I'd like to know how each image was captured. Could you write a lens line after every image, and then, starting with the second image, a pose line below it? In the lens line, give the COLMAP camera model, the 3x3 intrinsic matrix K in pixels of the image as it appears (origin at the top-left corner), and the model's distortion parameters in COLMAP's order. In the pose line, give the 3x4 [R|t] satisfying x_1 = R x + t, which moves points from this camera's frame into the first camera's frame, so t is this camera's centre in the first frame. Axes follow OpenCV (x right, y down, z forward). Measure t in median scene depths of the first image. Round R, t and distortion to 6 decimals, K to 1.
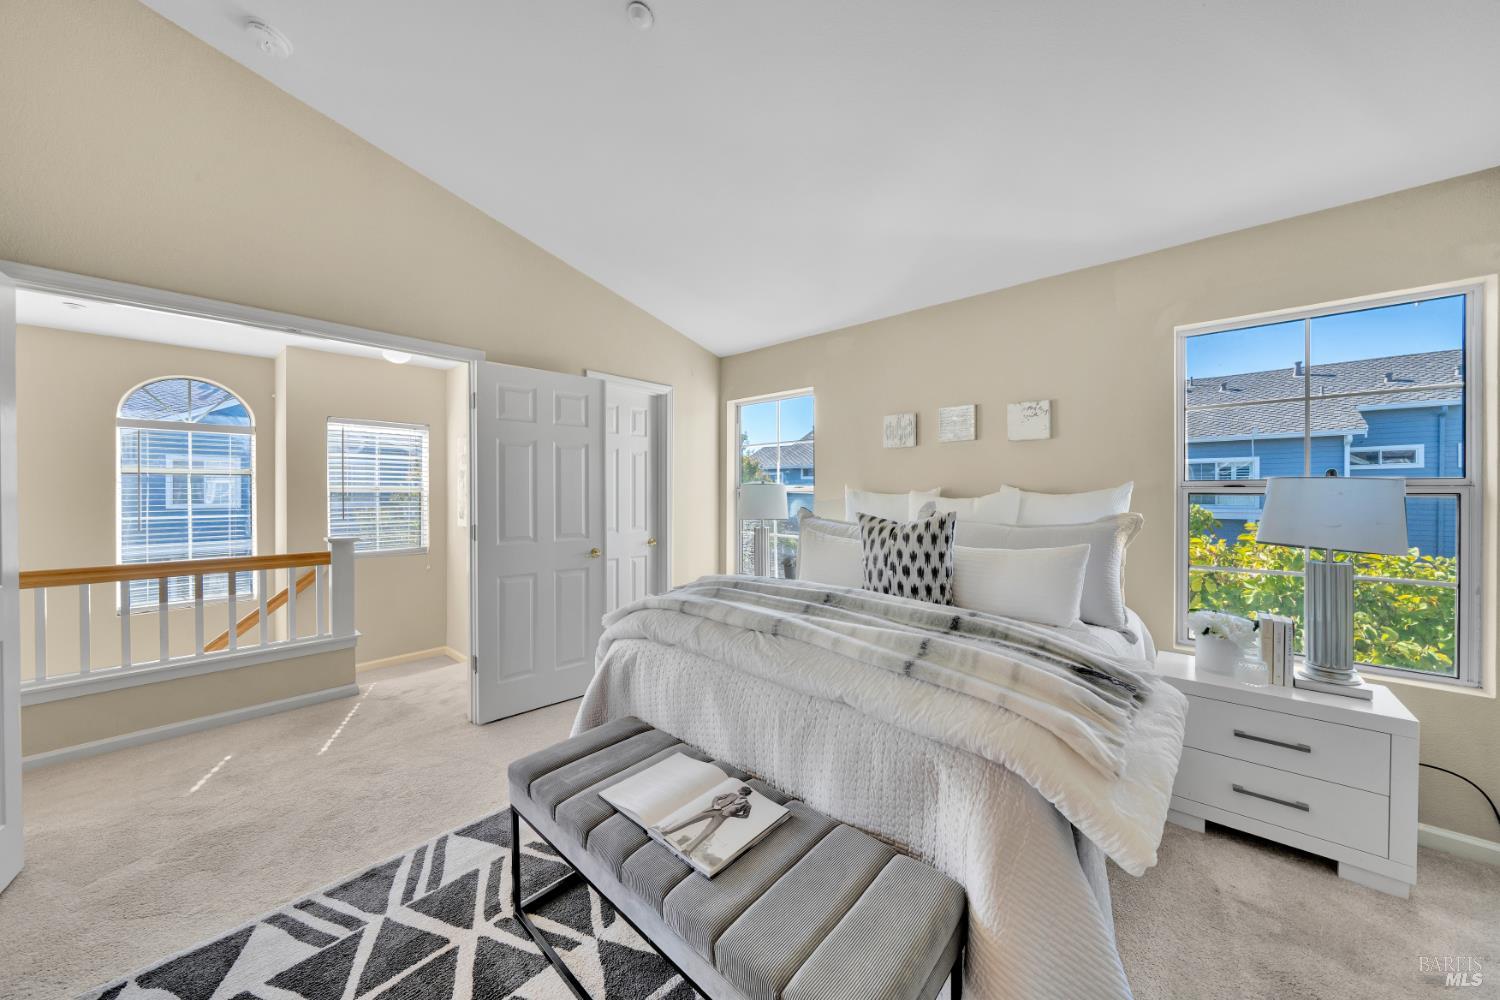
lens RADIAL K [[532.3, 0, 777.6], [0, 532.3, 501.4], [0, 0, 1]] dist [0.002510, 0.000421]
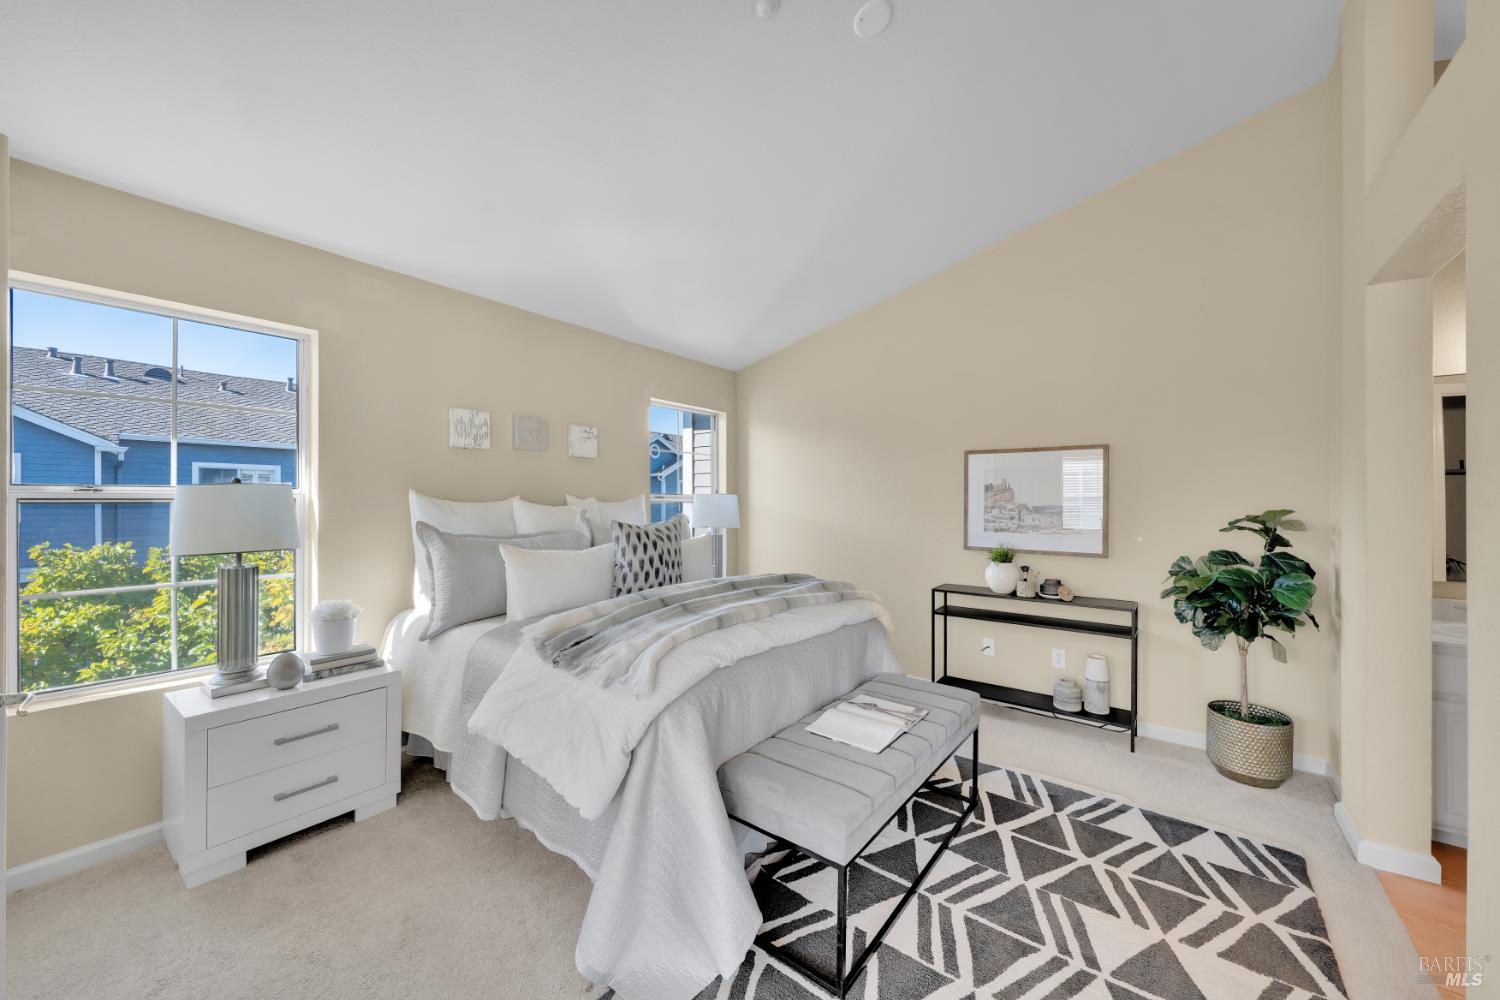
lens RADIAL K [[548.5, 0, 740.8], [0, 548.5, 499.9], [0, 0, 1]] dist [-0.000946, 0.000030]
pose [[-0.037167, 0.002399, 0.999306, -0.807376], [0.013284, 0.999910, -0.001906, -0.011397], [-0.999221, 0.013204, -0.037196, 0.704719]]
